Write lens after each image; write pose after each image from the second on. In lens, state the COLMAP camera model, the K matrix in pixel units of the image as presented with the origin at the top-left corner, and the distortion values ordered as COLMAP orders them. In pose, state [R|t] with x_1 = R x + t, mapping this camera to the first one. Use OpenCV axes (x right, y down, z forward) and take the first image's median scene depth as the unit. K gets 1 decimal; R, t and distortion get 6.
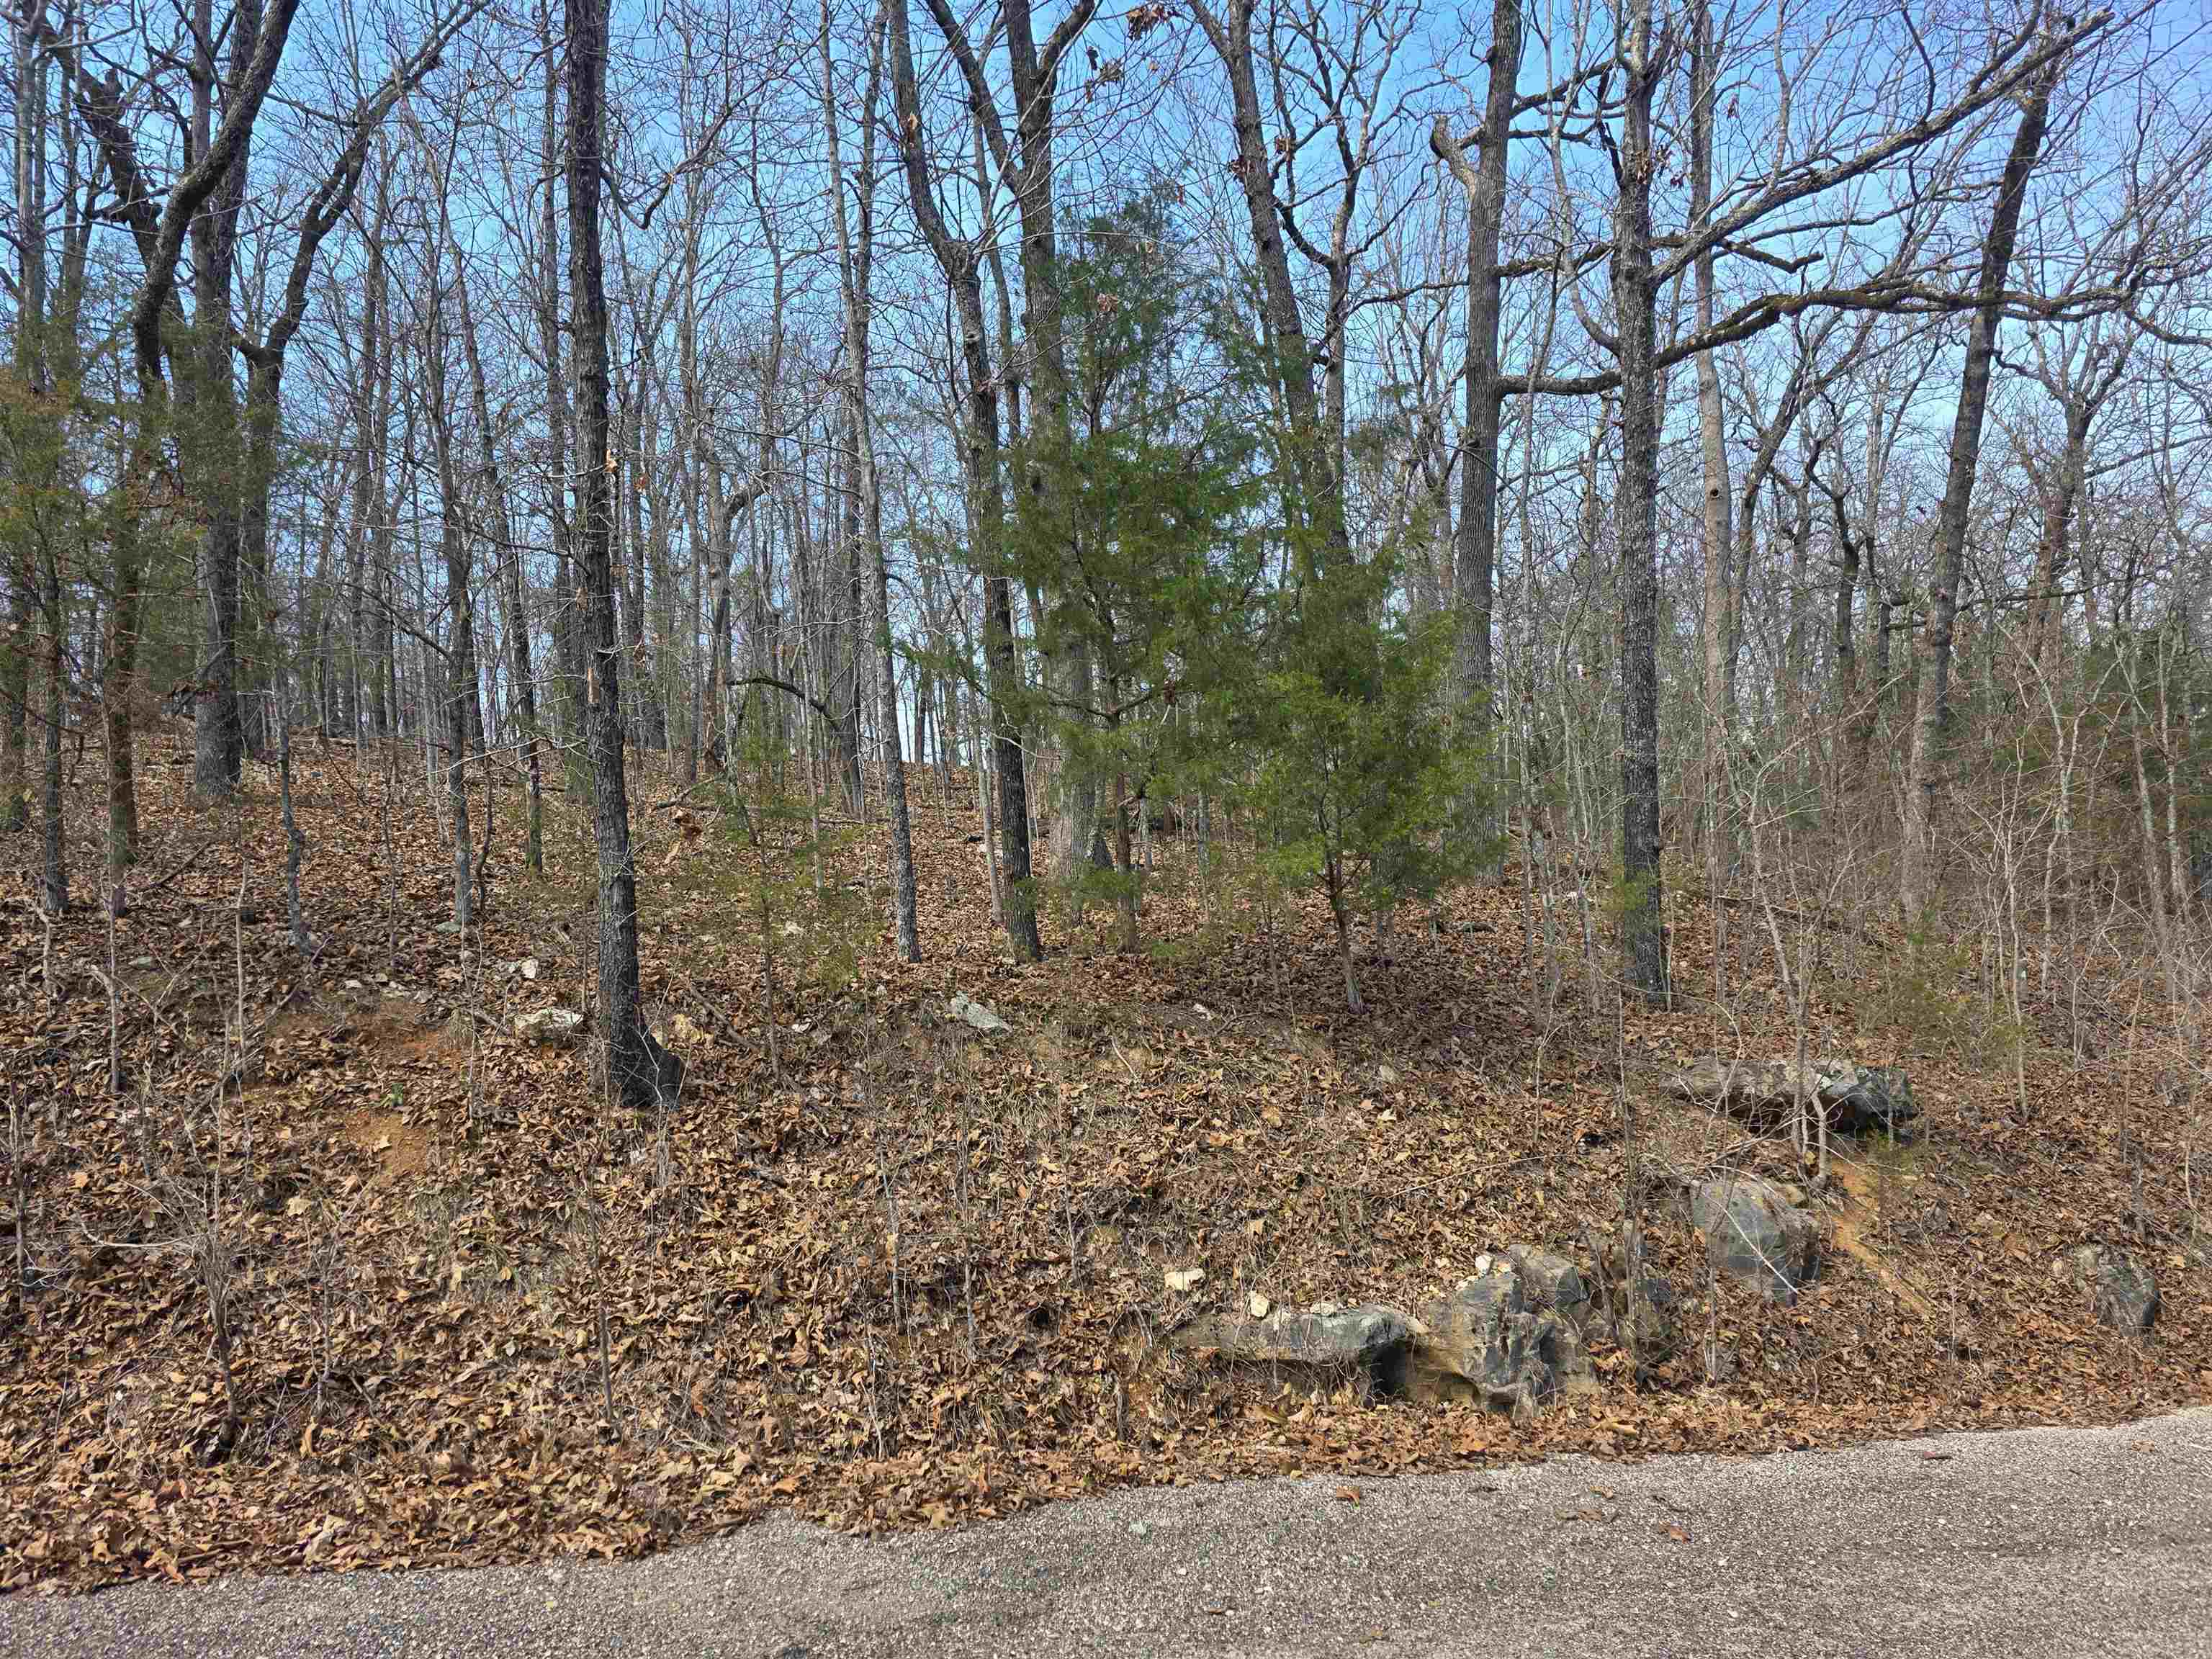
lens RADIAL K [[1476.2, 0, 1084.9], [0, 1476.2, 825.8], [0, 0, 1]] dist [0.074310, -0.063456]
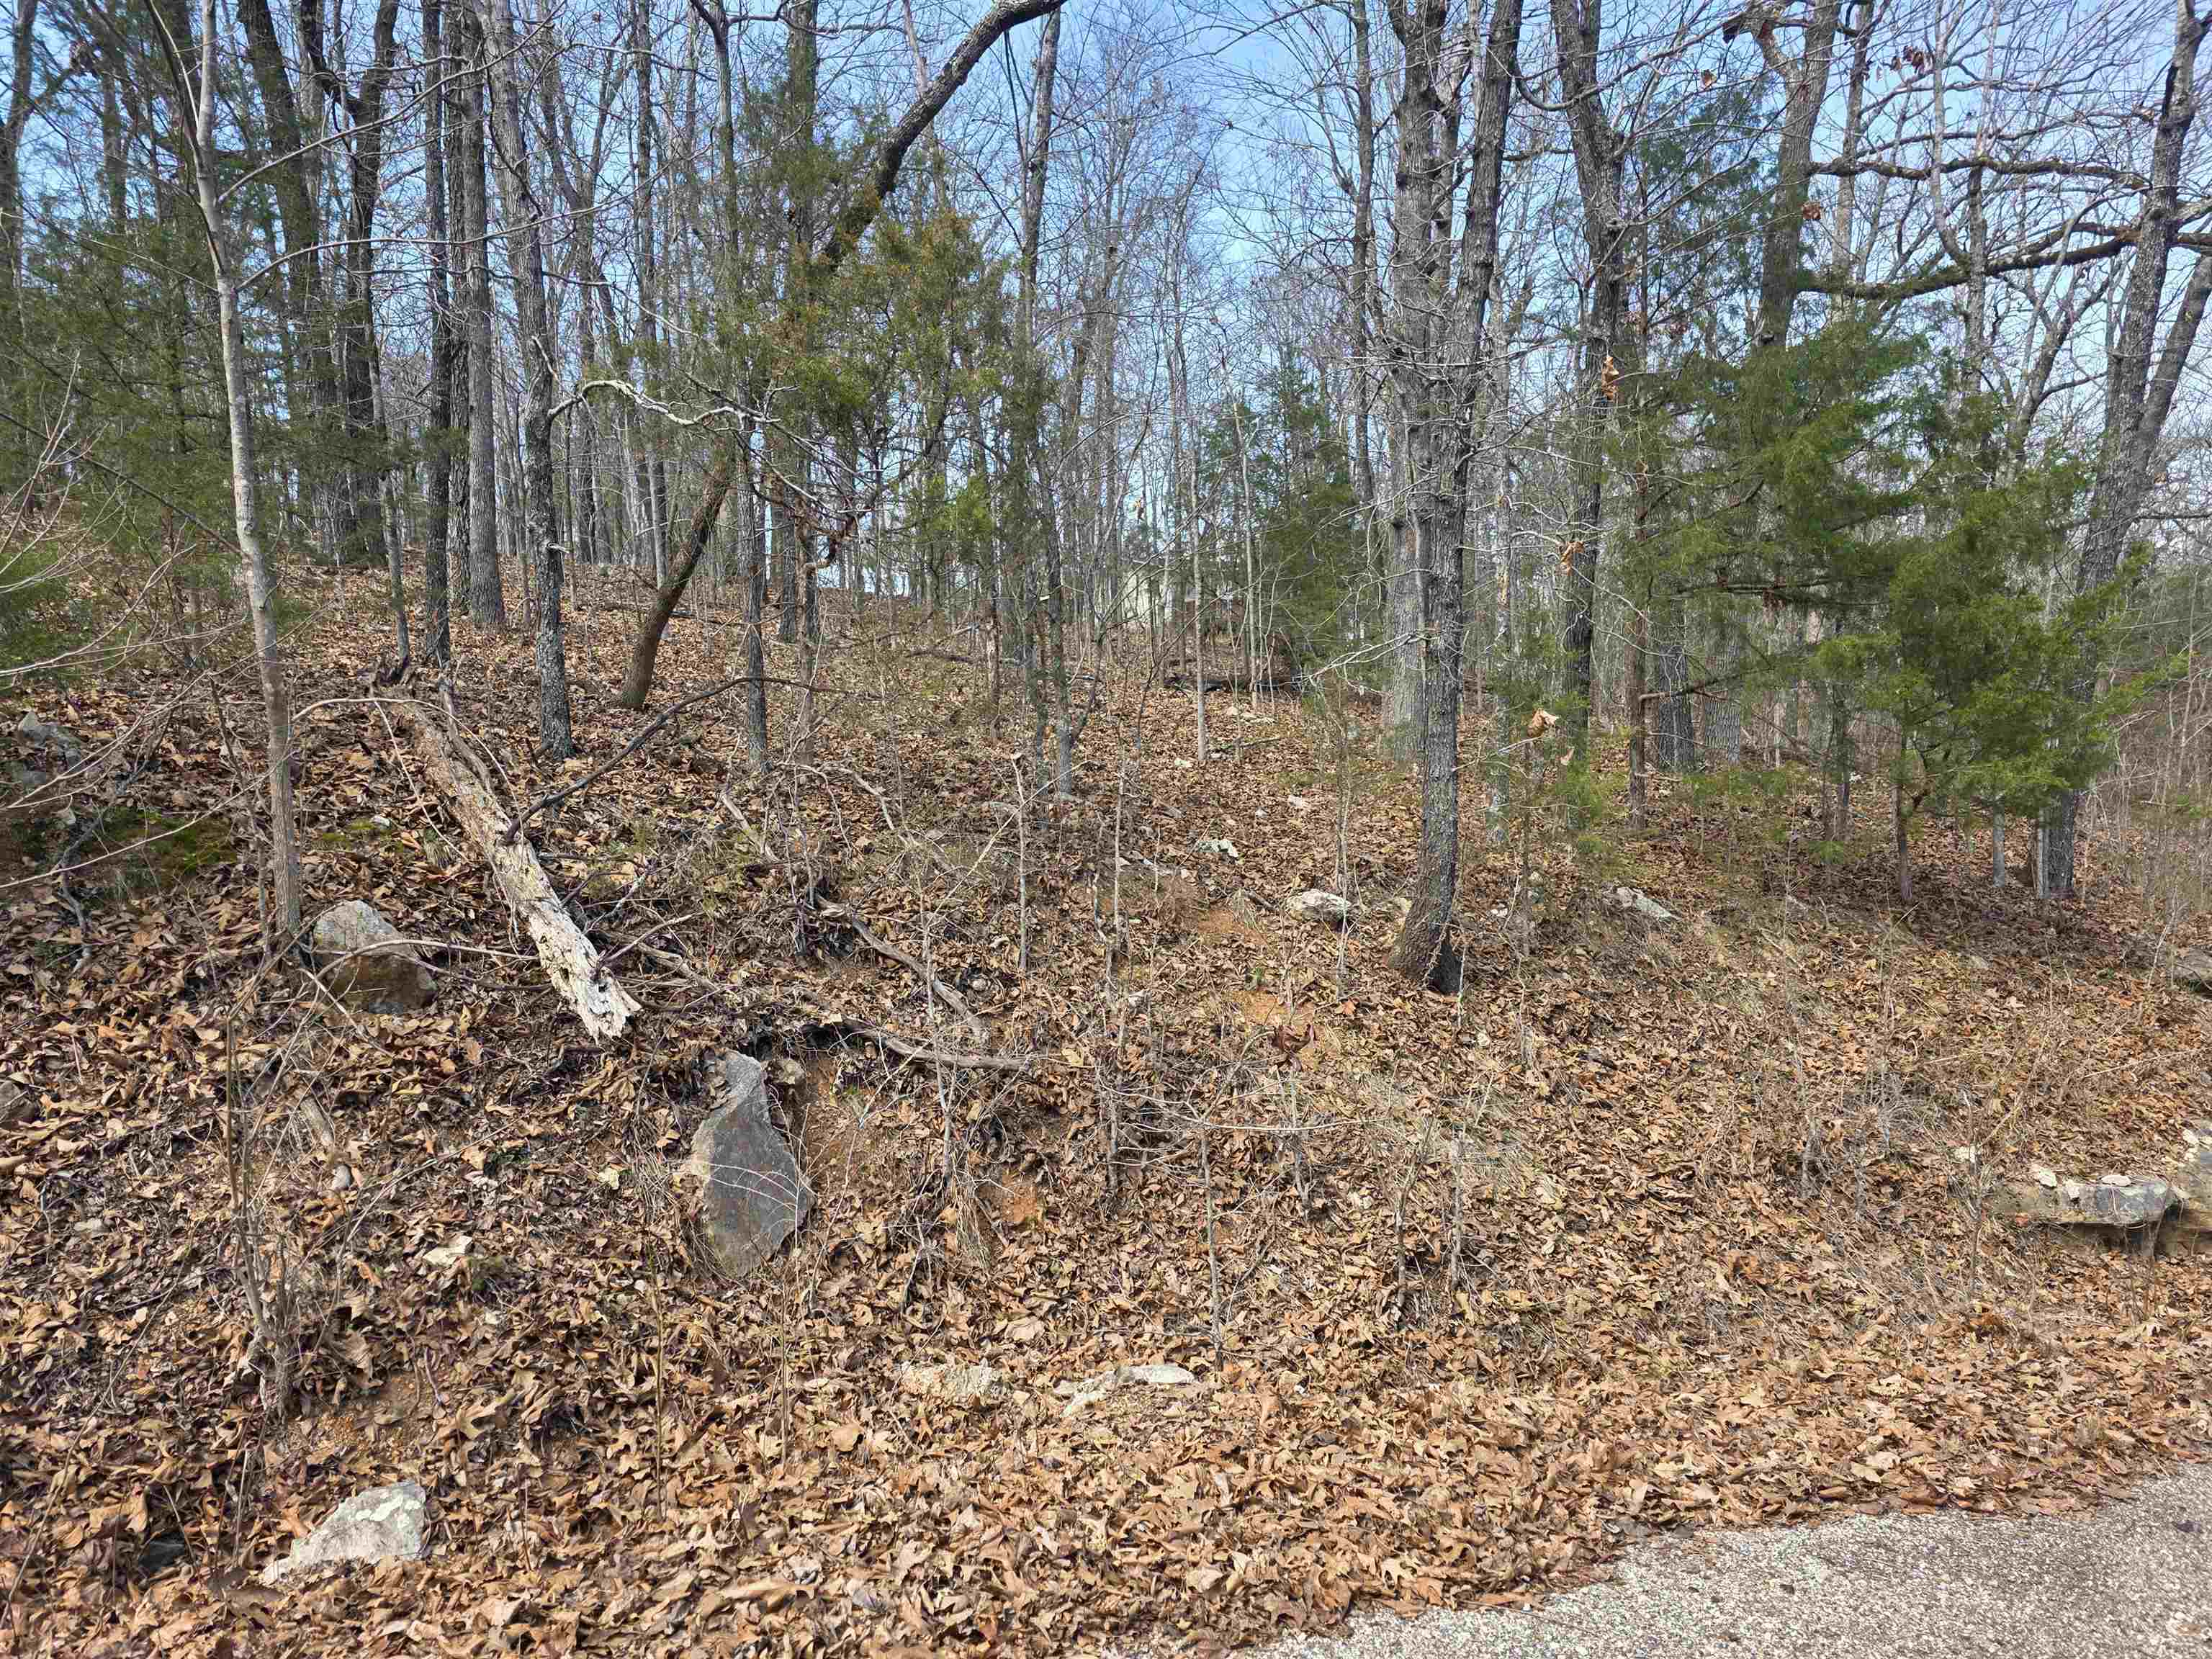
lens RADIAL K [[1480.5, 0, 1087.9], [0, 1480.5, 824.2], [0, 0, 1]] dist [0.083579, -0.088140]
pose [[0.988215, 0.034805, 0.149066, -0.771714], [-0.051006, 0.993028, 0.106276, -0.024375], [-0.144327, -0.112627, 0.983100, 0.017224]]
